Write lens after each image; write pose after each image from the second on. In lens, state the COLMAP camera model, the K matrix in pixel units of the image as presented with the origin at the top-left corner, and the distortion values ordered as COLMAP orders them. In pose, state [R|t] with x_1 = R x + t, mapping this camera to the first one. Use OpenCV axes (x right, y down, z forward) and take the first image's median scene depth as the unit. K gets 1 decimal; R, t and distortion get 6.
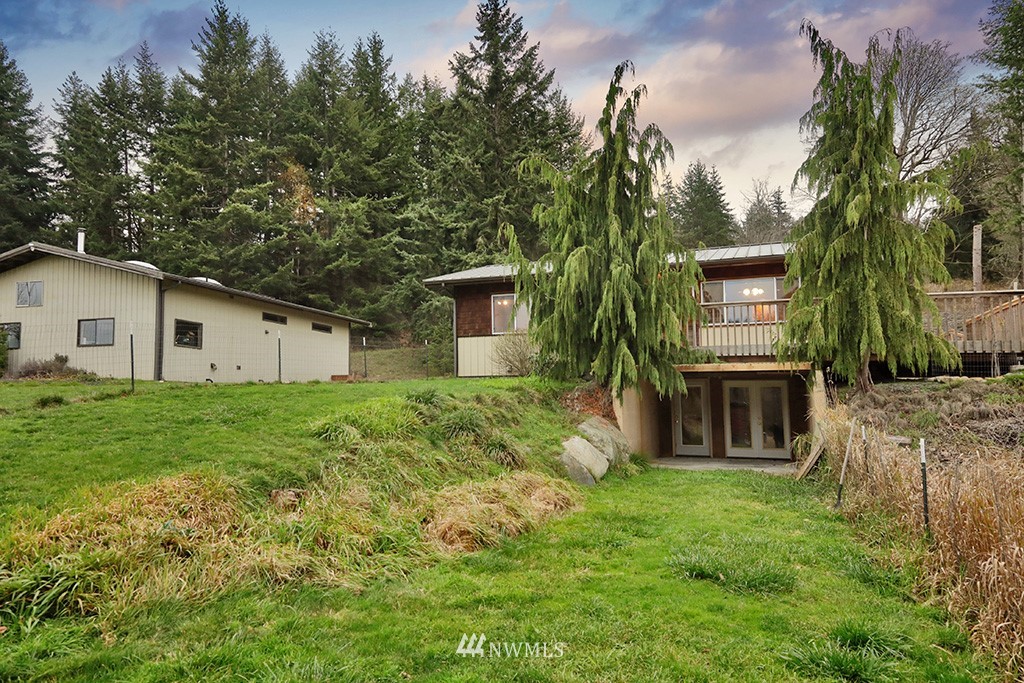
lens RADIAL K [[717.4, 0, 499.8], [0, 717.4, 332.3], [0, 0, 1]] dist [0.129613, 0.001020]
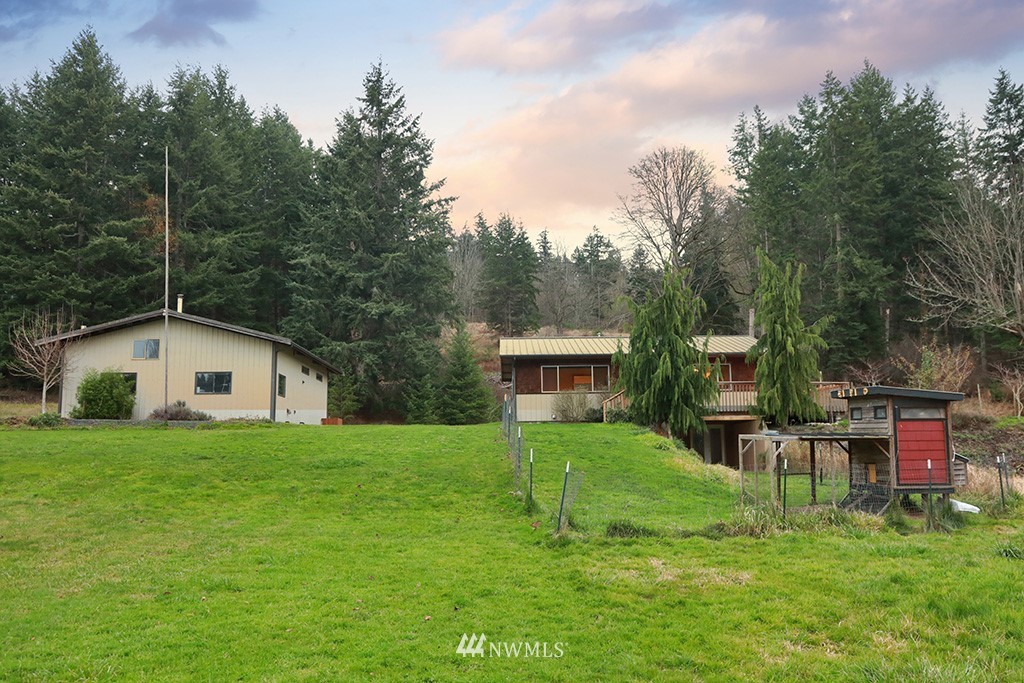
lens RADIAL K [[832.2, 0, 511.5], [0, 832.2, 317.7], [0, 0, 1]] dist [-0.005619, -0.005346]
pose [[0.936348, 0.046836, 0.347934, -0.260329], [-0.027552, 0.997808, -0.060172, -0.017880], [-0.349989, 0.046755, 0.935586, -0.223810]]
